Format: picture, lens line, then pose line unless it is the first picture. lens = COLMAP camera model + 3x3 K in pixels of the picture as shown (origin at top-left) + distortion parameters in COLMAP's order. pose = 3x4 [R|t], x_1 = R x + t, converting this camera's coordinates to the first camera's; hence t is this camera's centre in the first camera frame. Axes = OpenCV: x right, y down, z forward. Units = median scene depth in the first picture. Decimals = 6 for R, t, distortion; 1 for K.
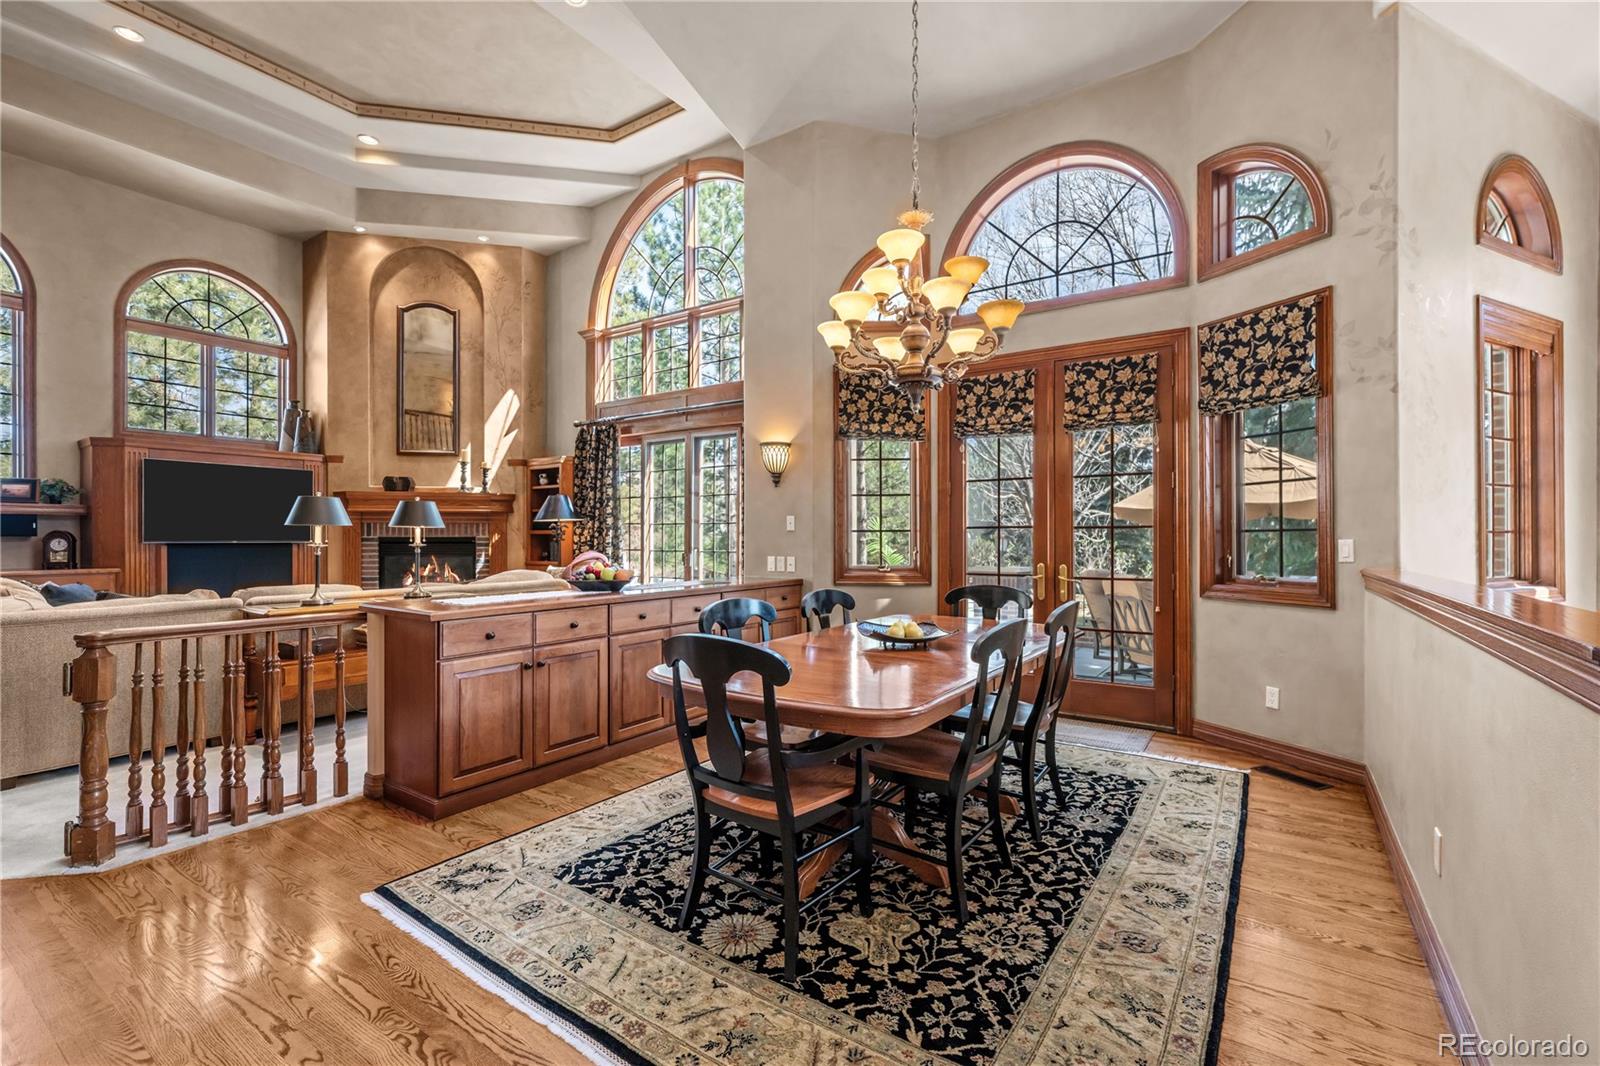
lens RADIAL K [[680.4, 0, 818.4], [0, 680.4, 543.9], [0, 0, 1]] dist [-0.002511, -0.000329]
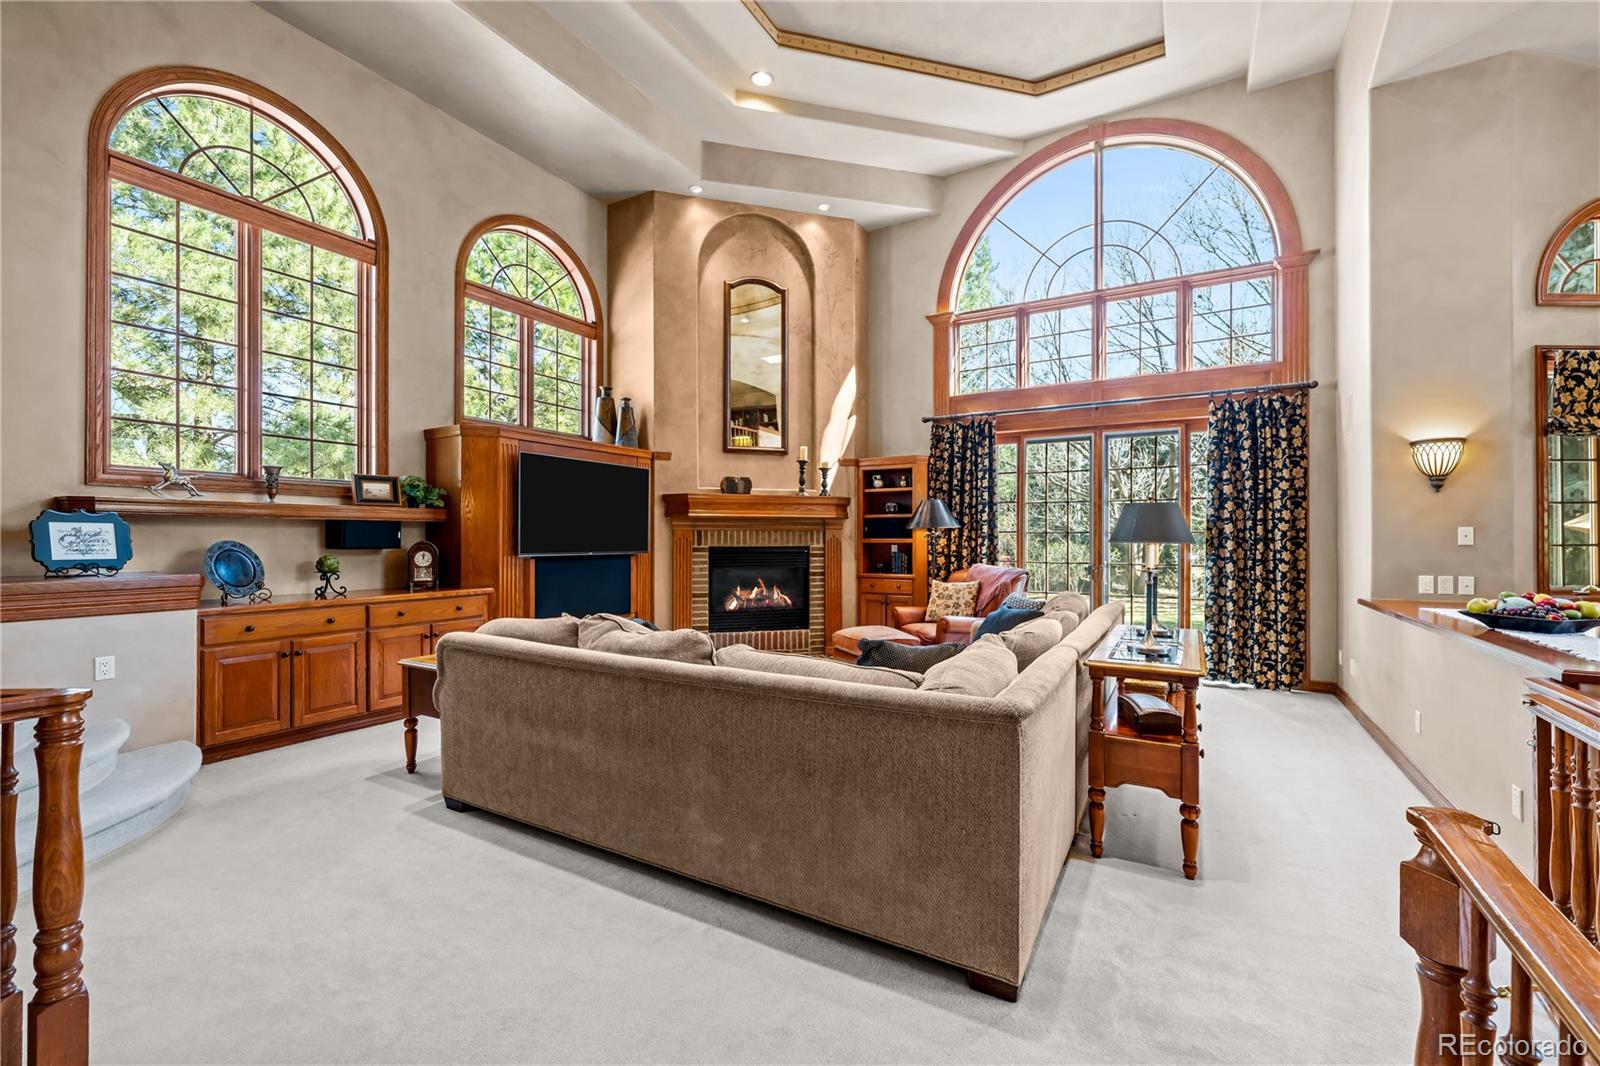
lens RADIAL K [[651.0, 0, 822.3], [0, 651.0, 542.7], [0, 0, 1]] dist [-0.000374, 0.000271]
pose [[0.998052, 0.000351, 0.062382, -0.561468], [-0.000108, 0.999992, -0.003899, -0.011974], [-0.062382, 0.003884, 0.998045, 0.165207]]
